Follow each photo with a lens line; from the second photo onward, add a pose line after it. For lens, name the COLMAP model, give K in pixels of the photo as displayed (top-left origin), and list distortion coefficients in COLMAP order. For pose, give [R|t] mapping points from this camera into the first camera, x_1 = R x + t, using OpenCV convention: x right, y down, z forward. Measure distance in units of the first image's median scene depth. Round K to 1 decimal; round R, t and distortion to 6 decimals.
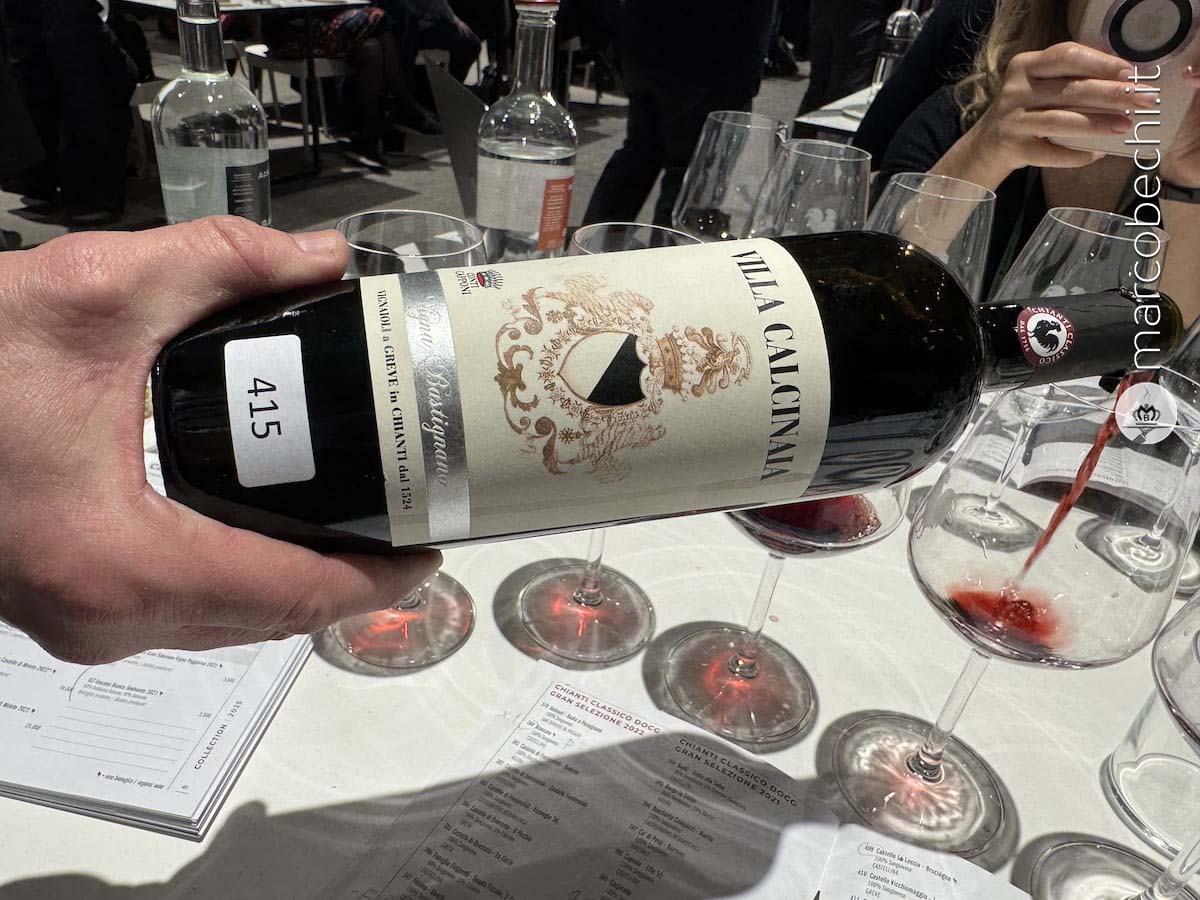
lens RADIAL K [[840.0, 0, 598.8], [0, 840.0, 456.0], [0, 0, 1]] dist [-0.001266, 0.002774]
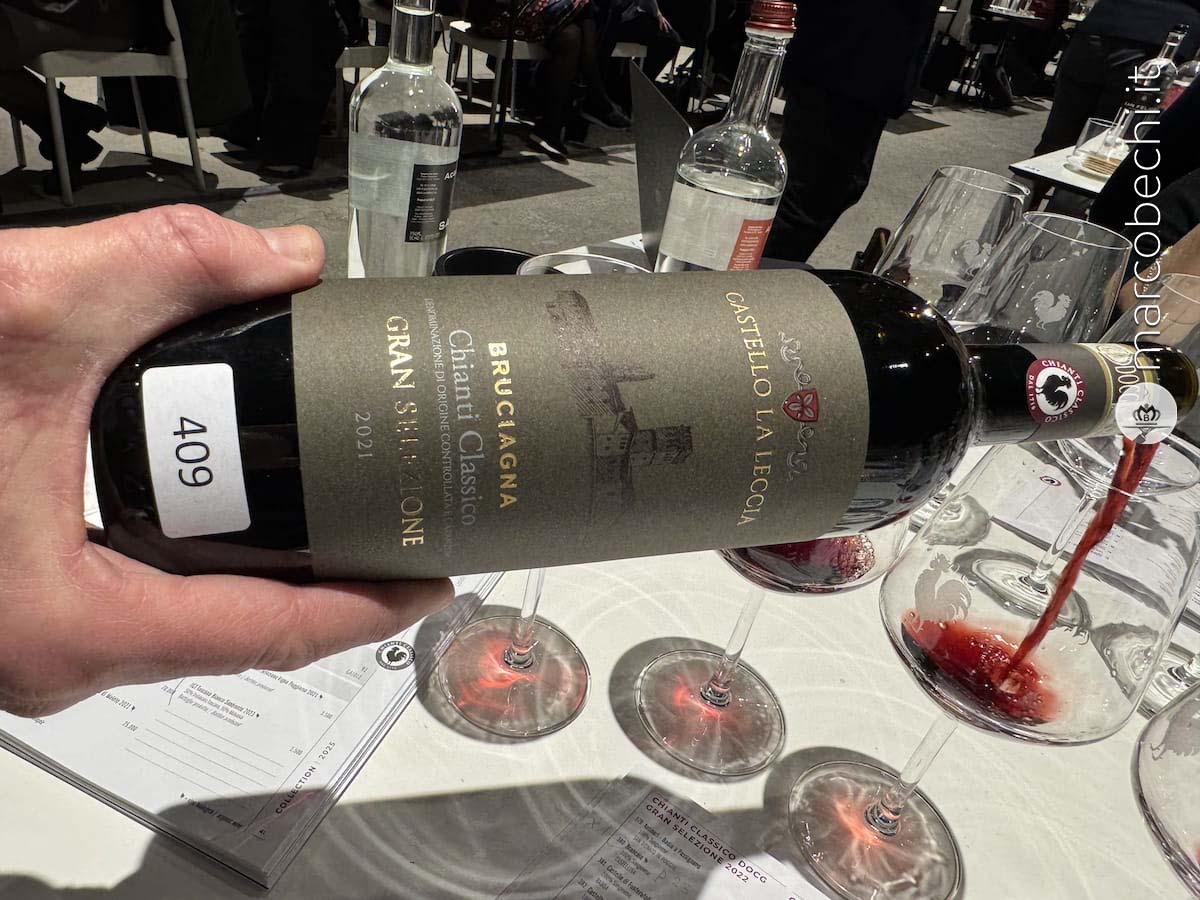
lens RADIAL K [[841.6, 0, 600.0], [0, 841.6, 450.0], [0, 0, 1]] dist [-0.000786, 0.002608]
pose [[0.975180, 0.171325, -0.140254, -0.044367], [-0.171128, 0.985156, 0.013557, -0.068972], [0.140495, 0.010781, 0.990023, 0.078435]]
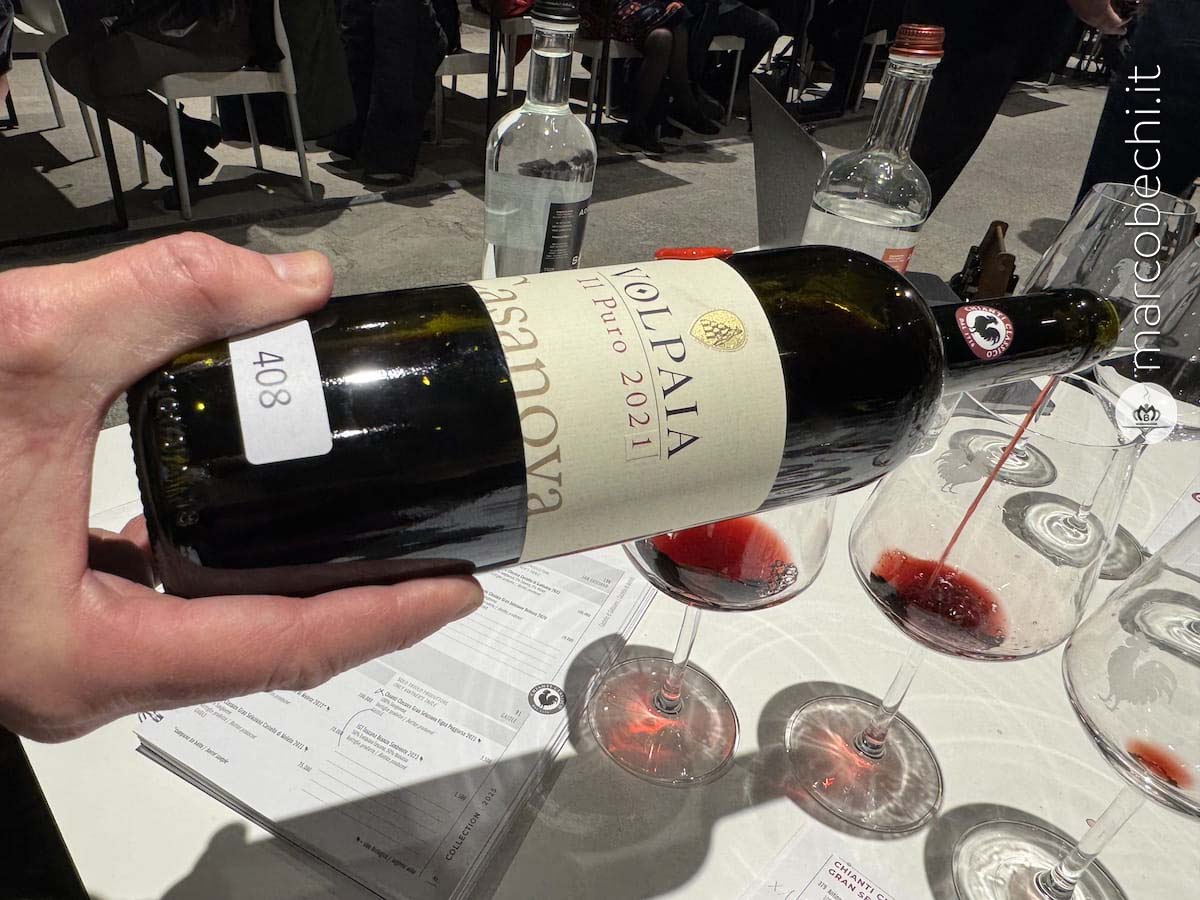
lens RADIAL K [[841.6, 0, 600.0], [0, 841.6, 450.0], [0, 0, 1]] dist [-0.000786, 0.002608]
pose [[0.957866, 0.169235, -0.232061, -0.112263], [-0.162859, 0.985553, 0.046506, -0.113994], [0.236578, -0.006754, 0.971589, 0.068210]]
